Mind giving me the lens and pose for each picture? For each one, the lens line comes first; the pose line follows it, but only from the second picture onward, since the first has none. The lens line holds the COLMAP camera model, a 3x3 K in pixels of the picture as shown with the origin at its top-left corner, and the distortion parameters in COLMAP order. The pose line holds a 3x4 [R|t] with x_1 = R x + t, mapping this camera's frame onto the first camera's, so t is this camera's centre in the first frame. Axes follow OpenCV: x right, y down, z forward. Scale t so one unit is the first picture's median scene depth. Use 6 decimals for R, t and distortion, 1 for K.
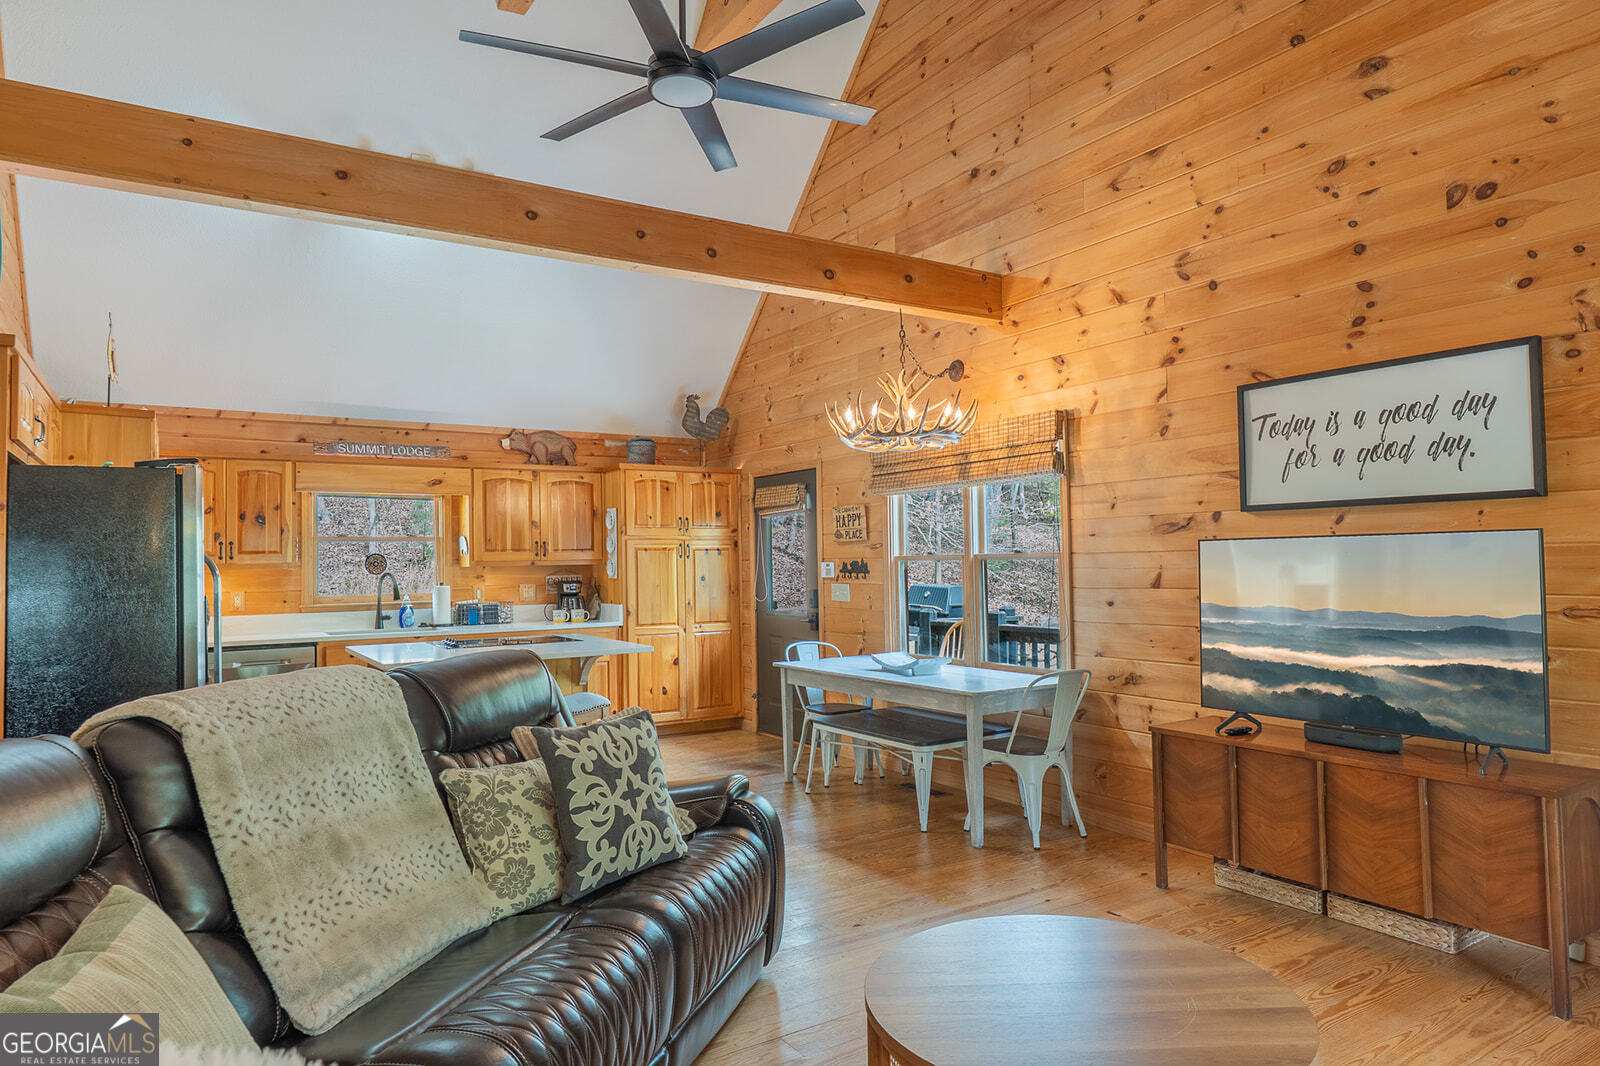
lens RADIAL K [[969.2, 0, 800.0], [0, 969.2, 533.0], [0, 0, 1]] dist [-0.001440, -0.000310]
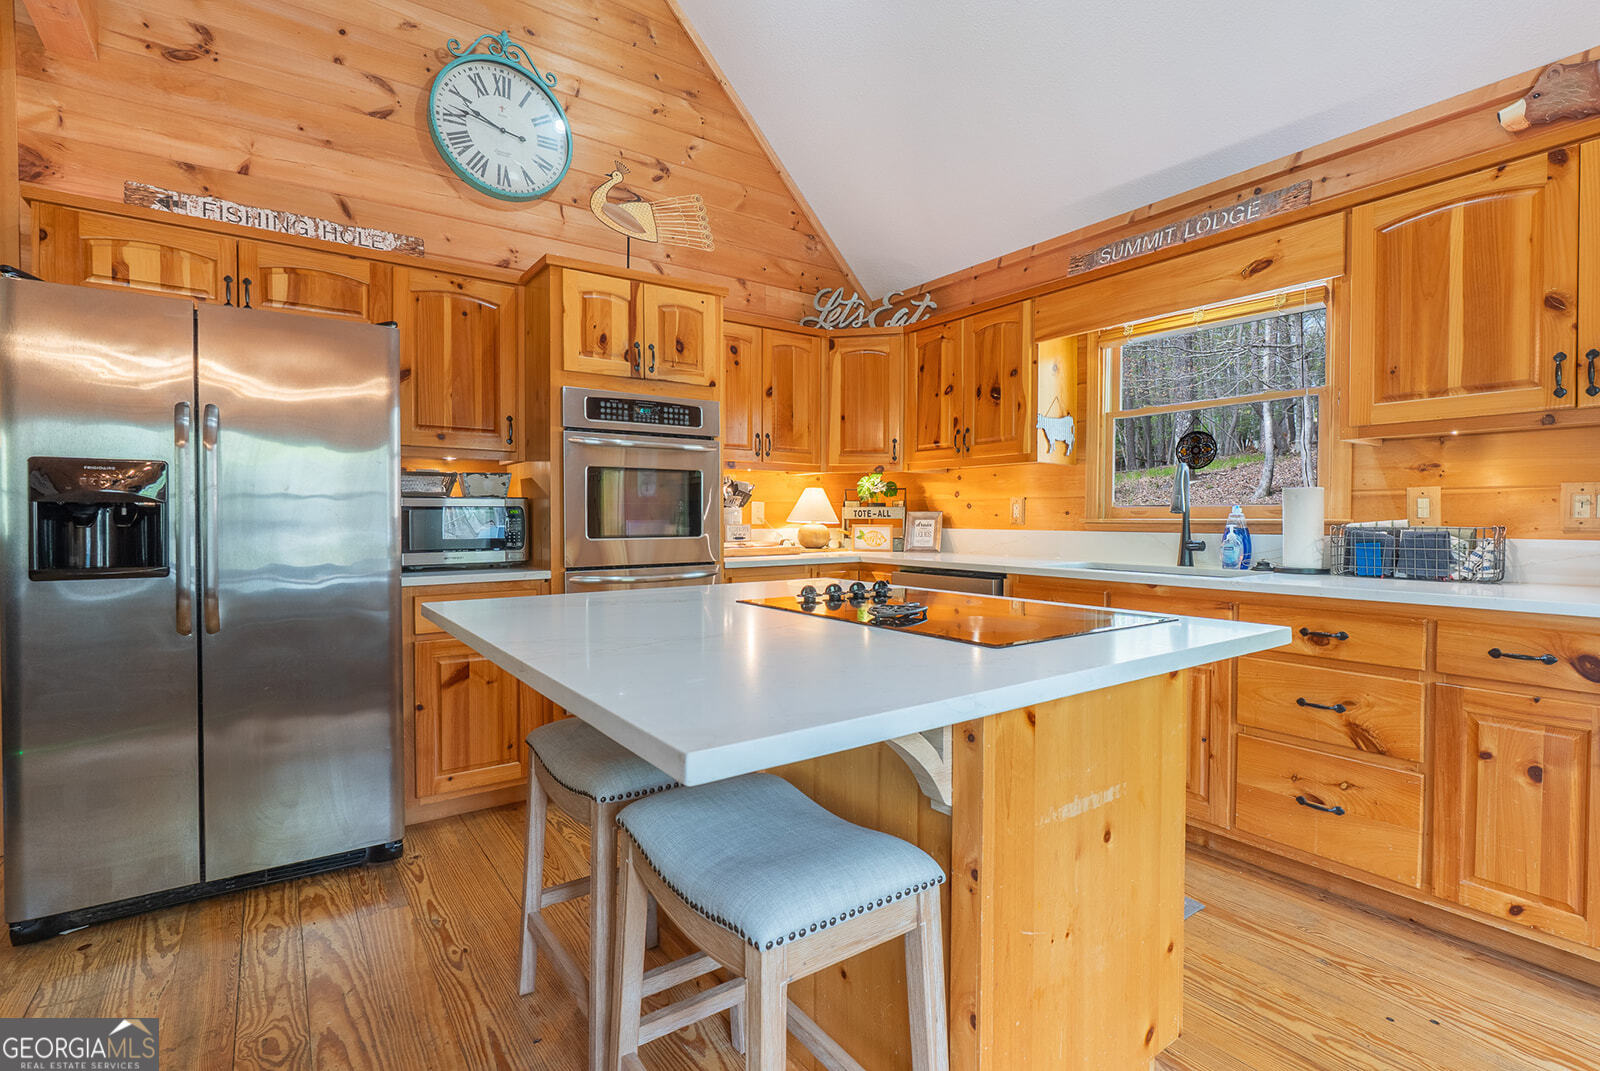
lens RADIAL K [[748.0, 0, 787.9], [0, 748.0, 531.5], [0, 0, 1]] dist [-0.005580, 0.000994]
pose [[0.038668, 0.033869, -0.998678, -0.016973], [0.029105, 0.998963, 0.035006, 0.056953], [0.998828, -0.030420, 0.037642, 0.745829]]
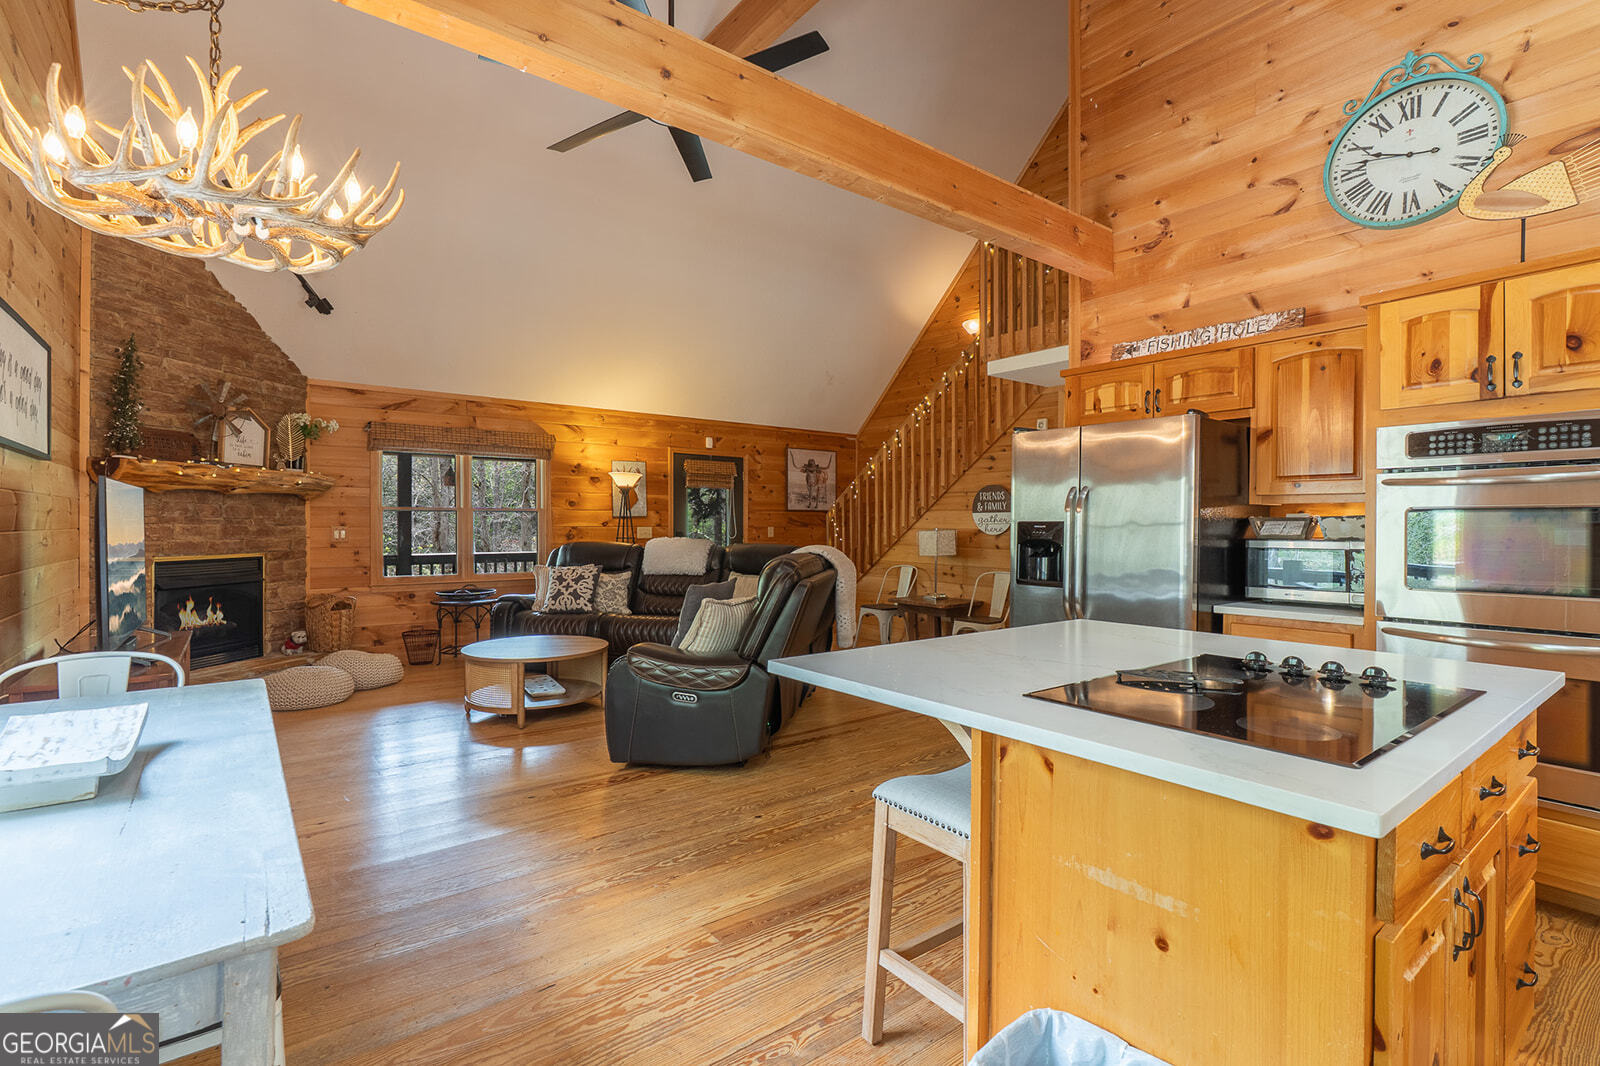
lens RADIAL K [[730.2, 0, 803.7], [0, 730.2, 526.7], [0, 0, 1]] dist [-0.000159, -0.000043]
pose [[-0.996077, 0.010568, -0.087858, -0.096207], [0.012851, 0.999593, -0.025453, 0.046642], [0.087553, -0.026482, -0.995808, 0.989715]]
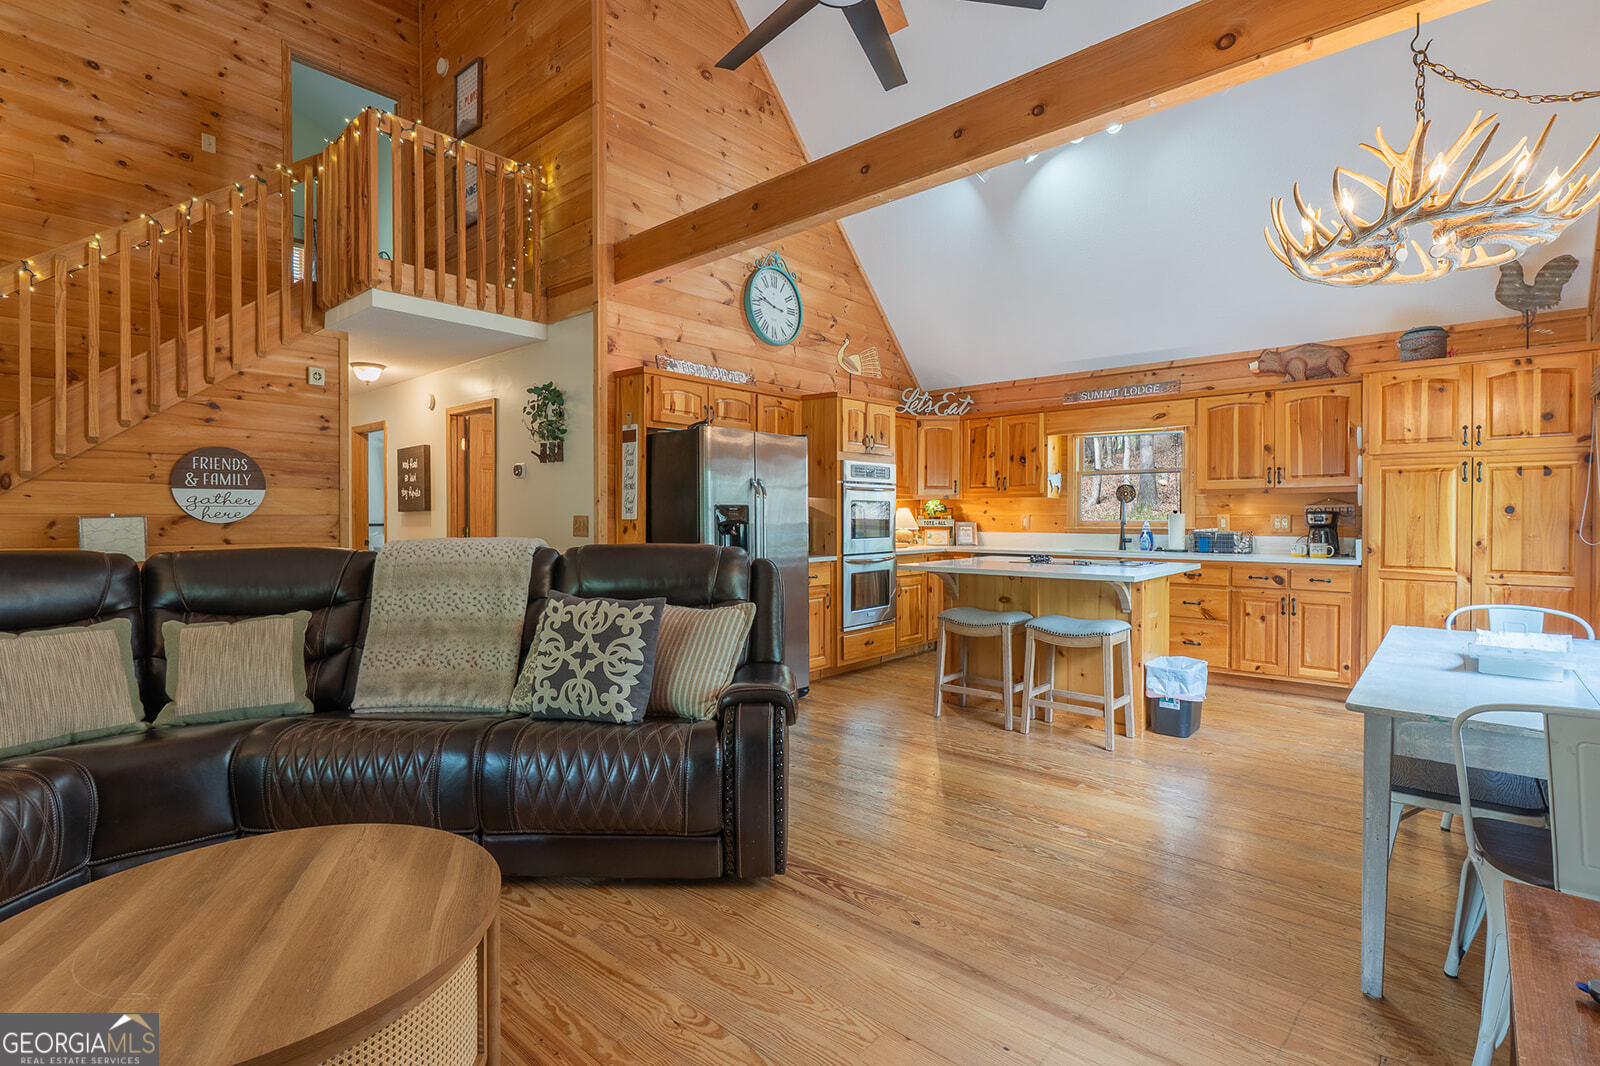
lens RADIAL K [[761.0, 0, 802.0], [0, 761.0, 528.6], [0, 0, 1]] dist [-0.004135, -0.000575]
pose [[0.275862, 0.029783, -0.960736, 0.318597], [0.025304, 0.998948, 0.038233, 0.029320], [0.960864, -0.034858, 0.274819, 0.384649]]
